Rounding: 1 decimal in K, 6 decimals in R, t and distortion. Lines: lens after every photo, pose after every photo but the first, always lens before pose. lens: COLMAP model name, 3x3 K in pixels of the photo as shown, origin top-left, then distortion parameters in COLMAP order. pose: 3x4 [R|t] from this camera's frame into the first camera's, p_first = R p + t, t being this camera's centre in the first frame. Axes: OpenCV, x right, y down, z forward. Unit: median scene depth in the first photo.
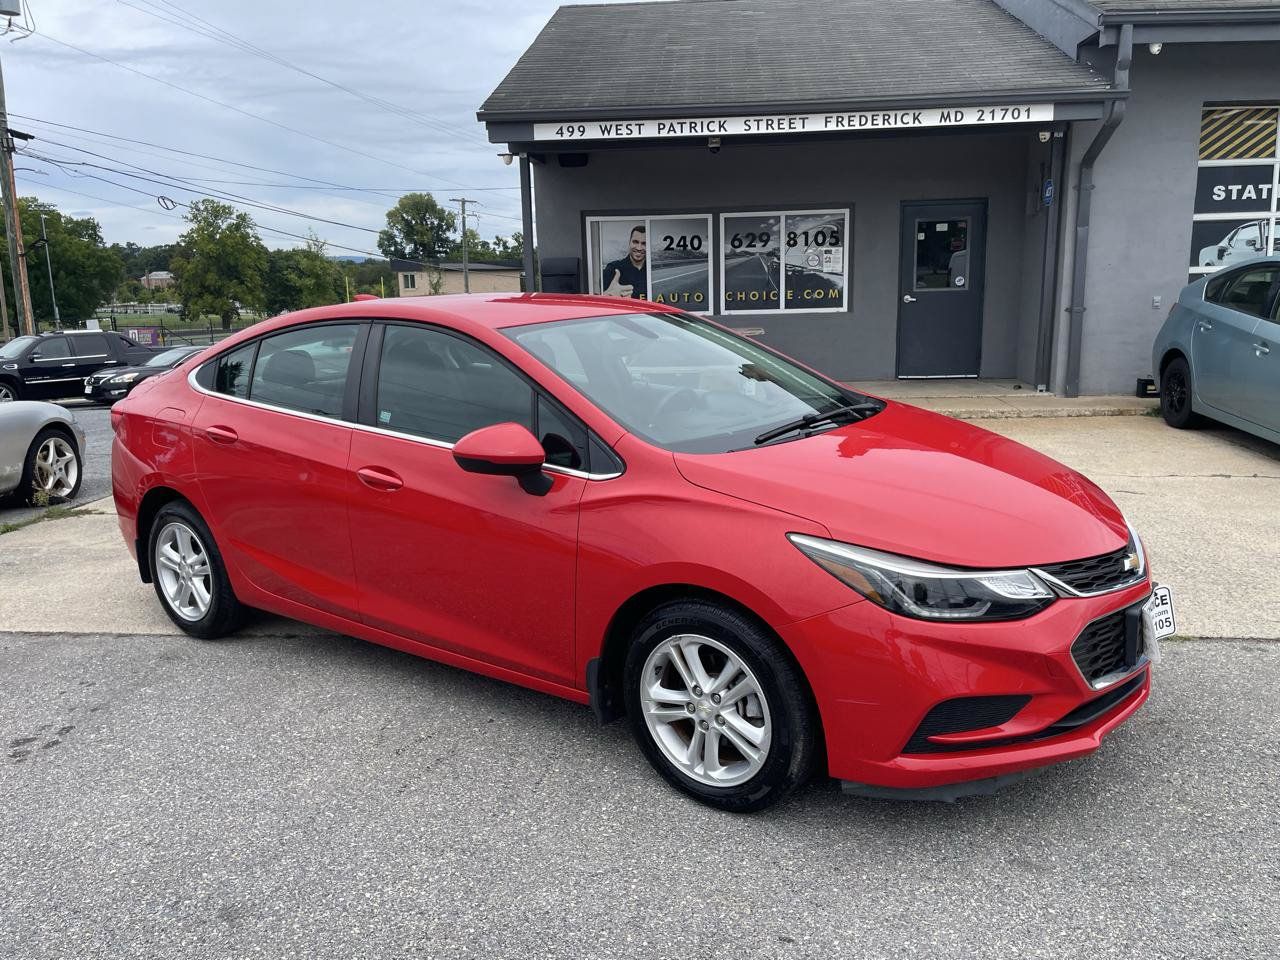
lens RADIAL K [[967.5, 0, 647.6], [0, 967.5, 473.5], [0, 0, 1]] dist [0.086890, -0.117548]
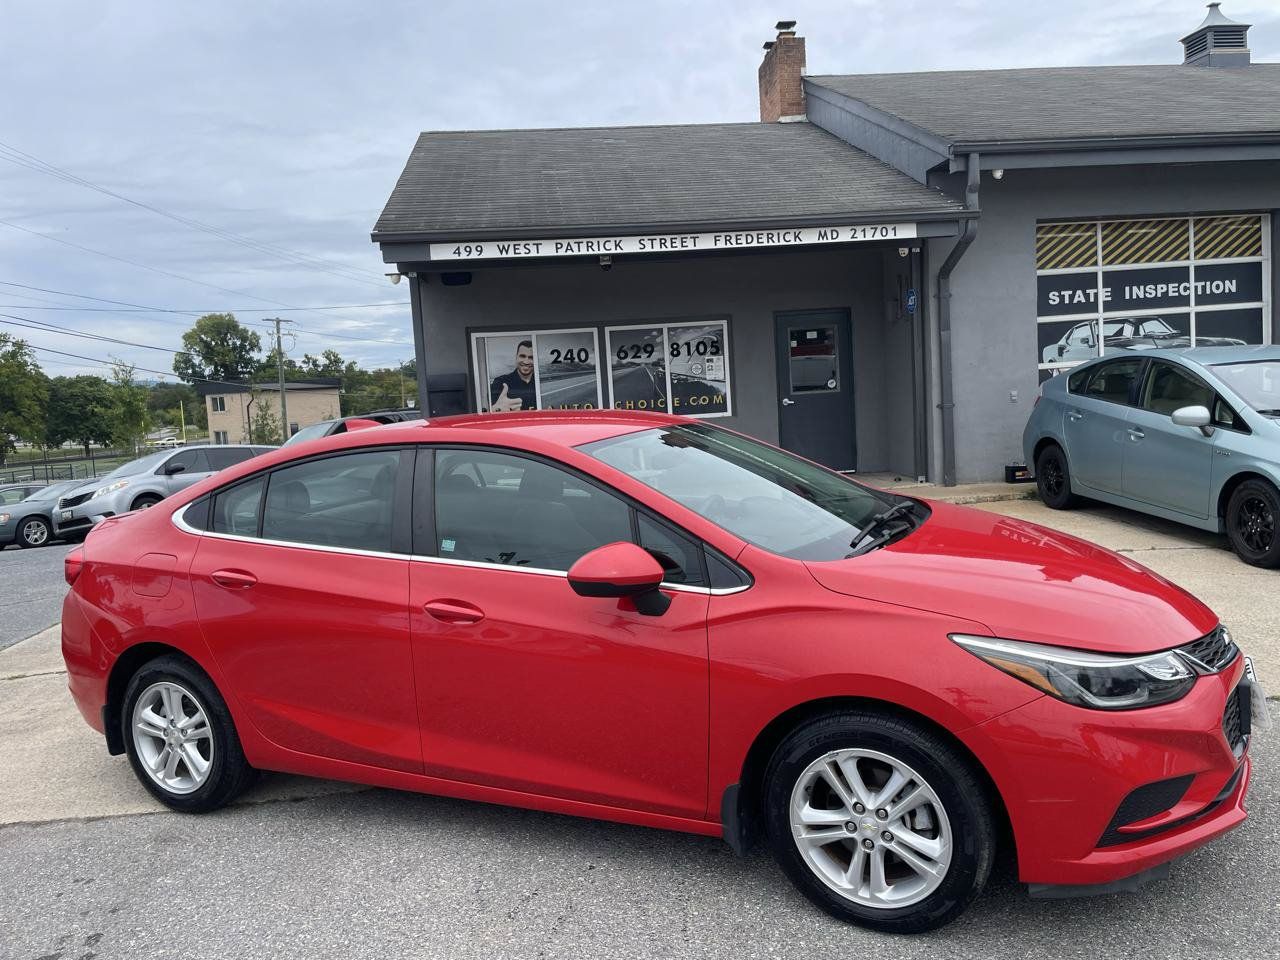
lens RADIAL K [[967.5, 0, 648.9], [0, 967.5, 469.4], [0, 0, 1]] dist [0.086890, -0.117548]
pose [[0.981849, -0.052481, 0.182256, -0.190493], [0.072999, 0.991493, -0.107759, -0.012118], [-0.175051, 0.119108, 0.977328, 0.028983]]
